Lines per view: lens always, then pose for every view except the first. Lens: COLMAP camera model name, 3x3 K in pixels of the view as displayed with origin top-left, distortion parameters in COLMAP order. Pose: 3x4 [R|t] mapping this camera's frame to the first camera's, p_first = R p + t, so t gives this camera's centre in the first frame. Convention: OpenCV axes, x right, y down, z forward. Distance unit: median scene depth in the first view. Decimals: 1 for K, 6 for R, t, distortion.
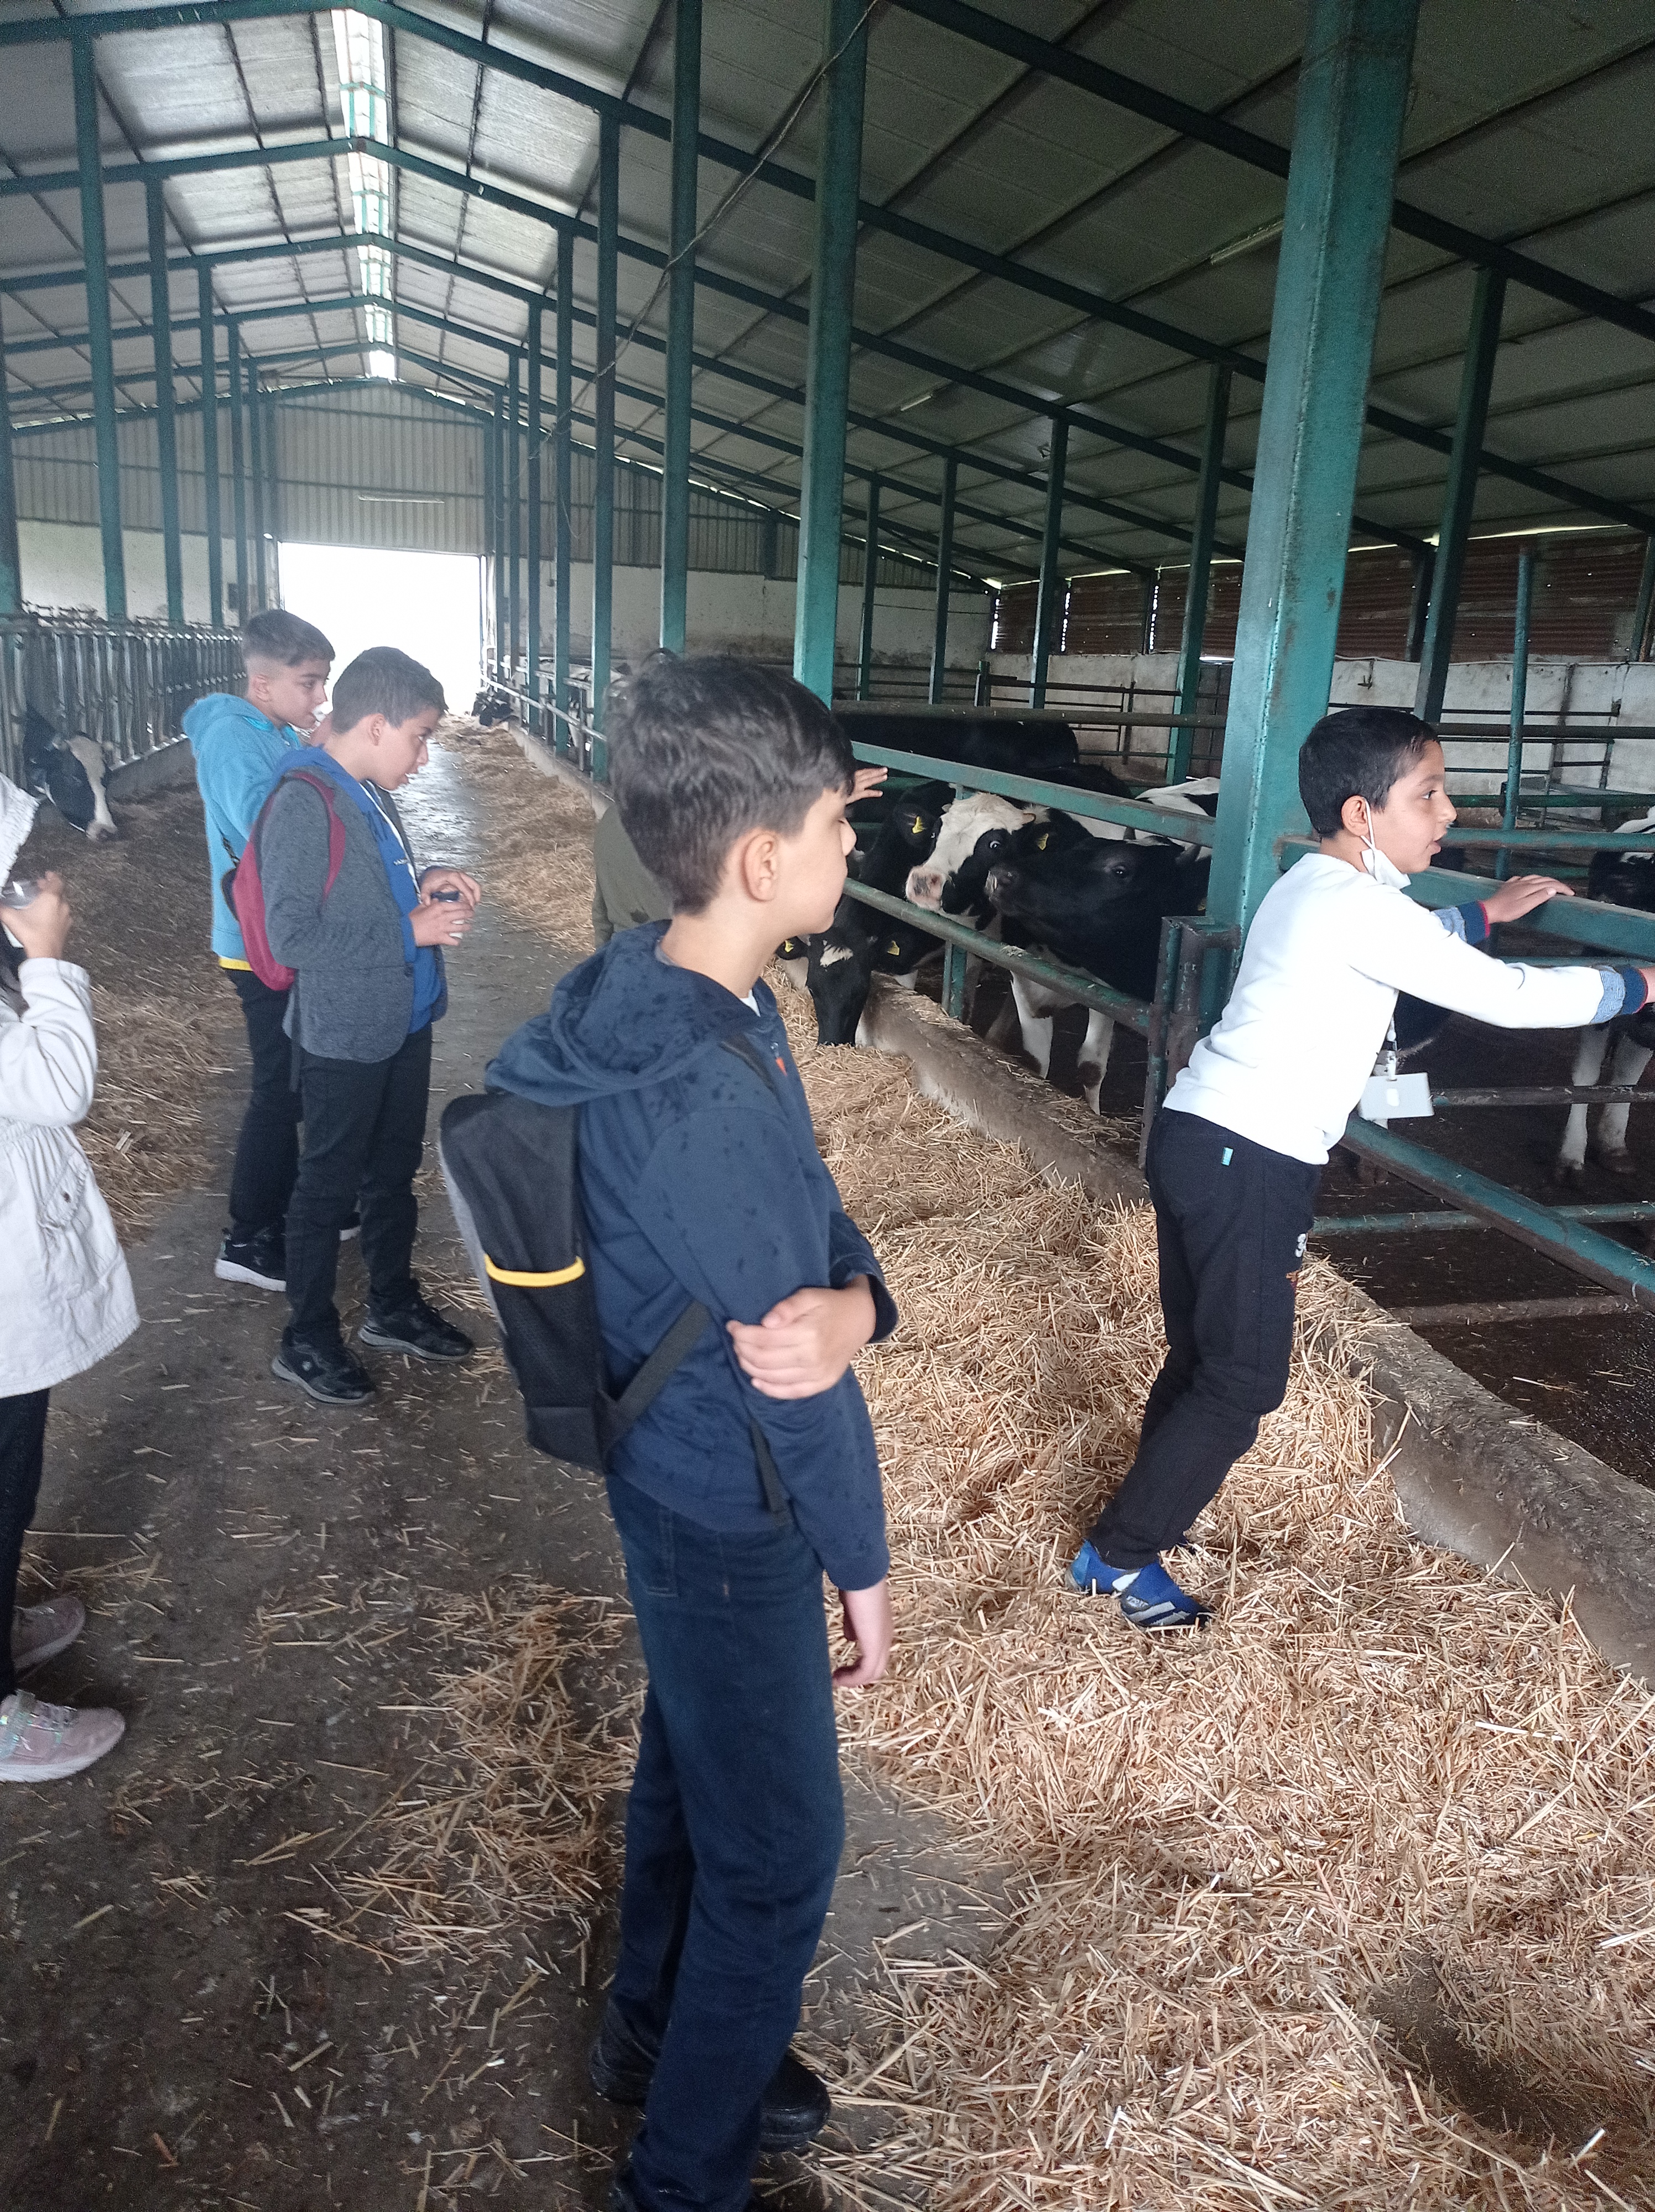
lens RADIAL K [[1611.8, 0, 819.5], [0, 1611.8, 1108.6], [0, 0, 1]] dist [0.029574, -0.029030]
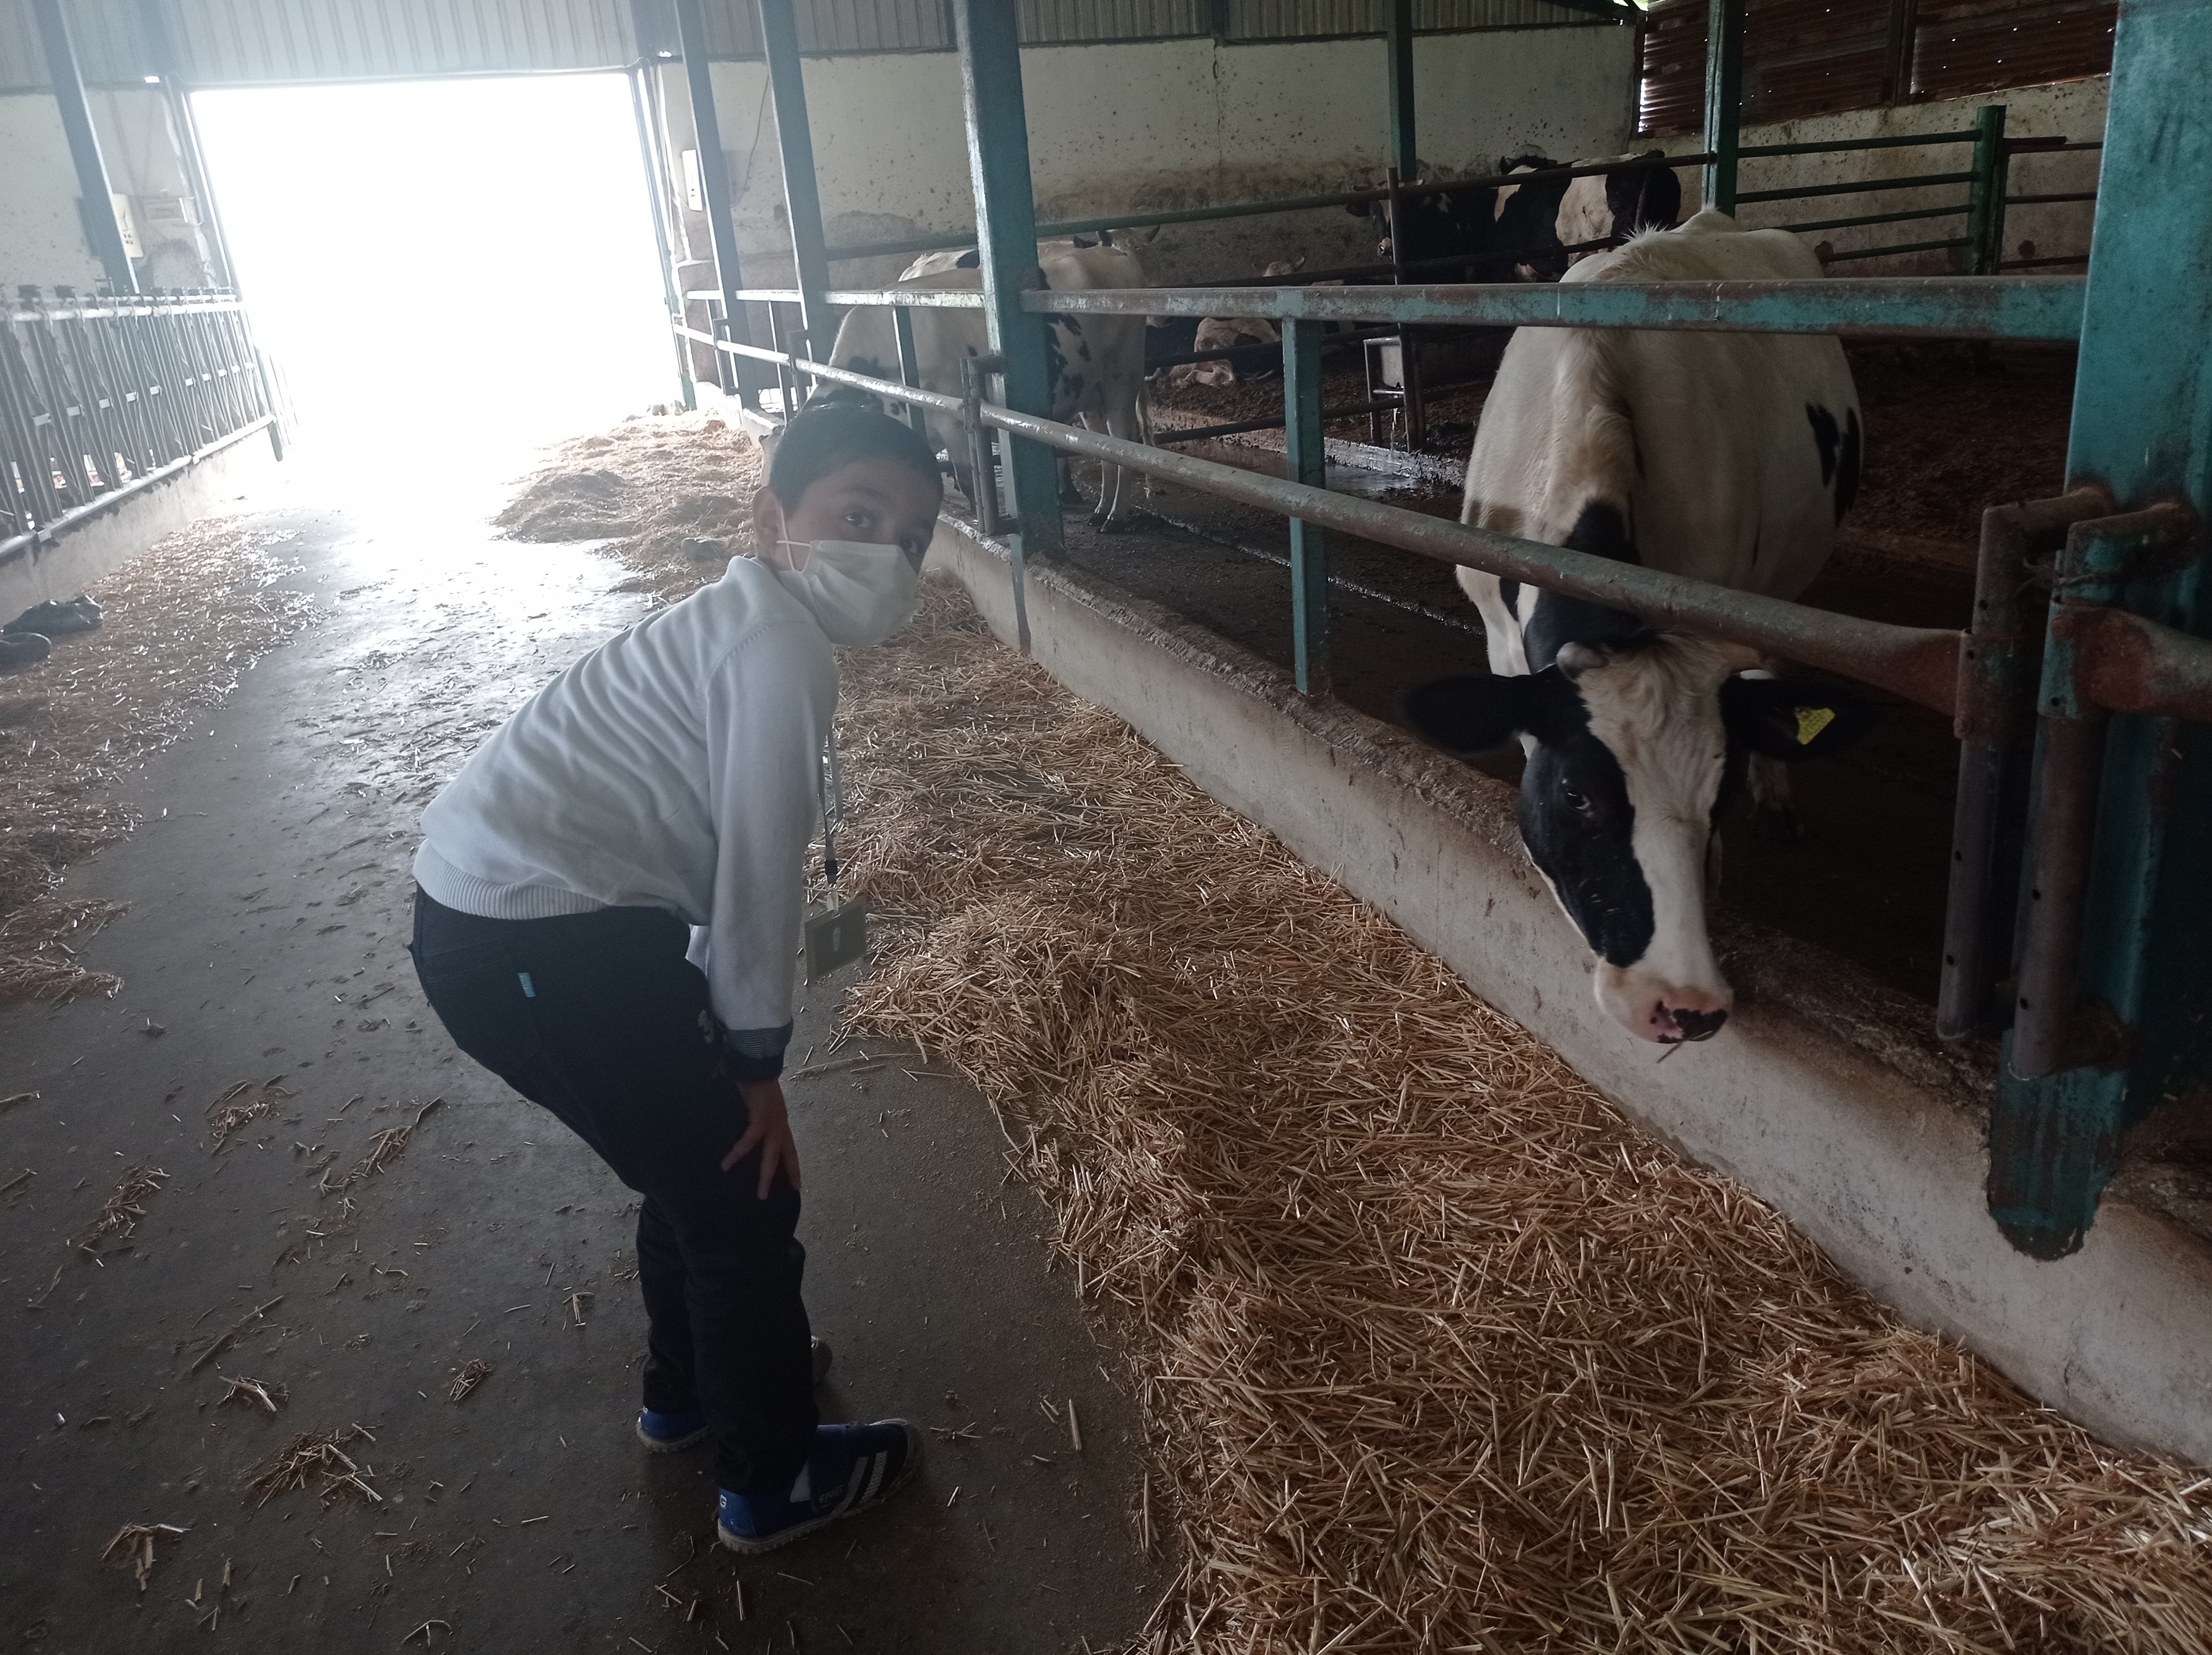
lens RADIAL K [[1611.8, 0, 1103.8], [0, 1611.8, 819.4], [0, 0, 1]] dist [0.029574, -0.029030]
pose [[0.988528, -0.148584, 0.027120, -0.181945], [0.146283, 0.986544, 0.073017, -0.215517], [-0.037604, -0.068212, 0.996962, 0.779795]]
